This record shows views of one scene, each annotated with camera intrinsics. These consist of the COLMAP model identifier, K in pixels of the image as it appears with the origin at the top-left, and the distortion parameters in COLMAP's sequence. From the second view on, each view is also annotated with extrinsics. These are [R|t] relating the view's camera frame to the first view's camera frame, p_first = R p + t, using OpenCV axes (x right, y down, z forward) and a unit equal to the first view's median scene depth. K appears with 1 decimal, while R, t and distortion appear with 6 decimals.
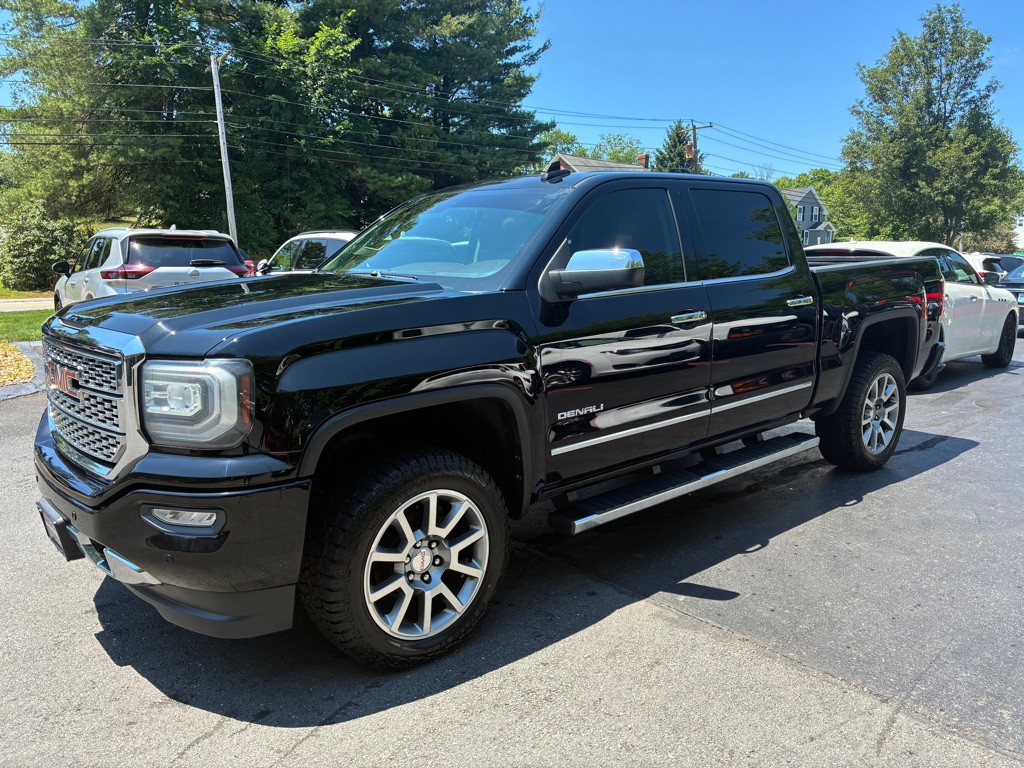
lens RADIAL K [[777.0, 0, 505.1], [0, 777.0, 380.9], [0, 0, 1]] dist [0.056162, -0.078367]
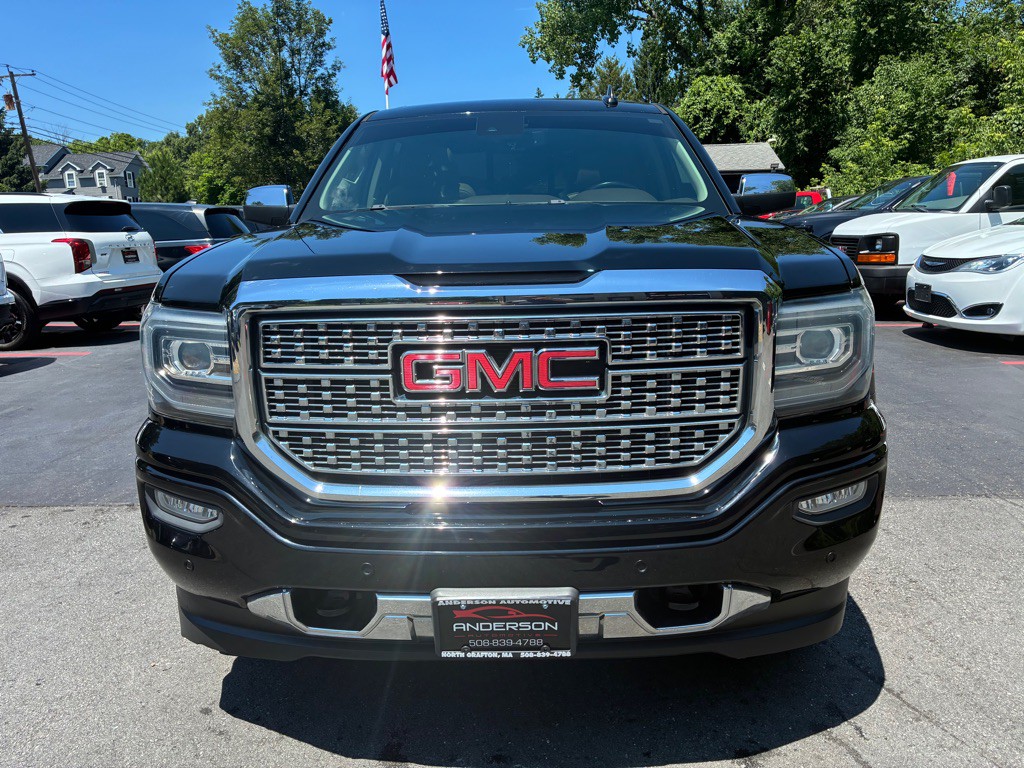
lens RADIAL K [[777.0, 0, 516.5], [0, 777.0, 385.8], [0, 0, 1]] dist [0.056162, -0.078367]
pose [[0.669178, -0.170973, 0.723166, -0.093838], [0.139945, 0.984754, 0.103321, -0.004777], [-0.729806, 0.032063, 0.682902, 0.056631]]
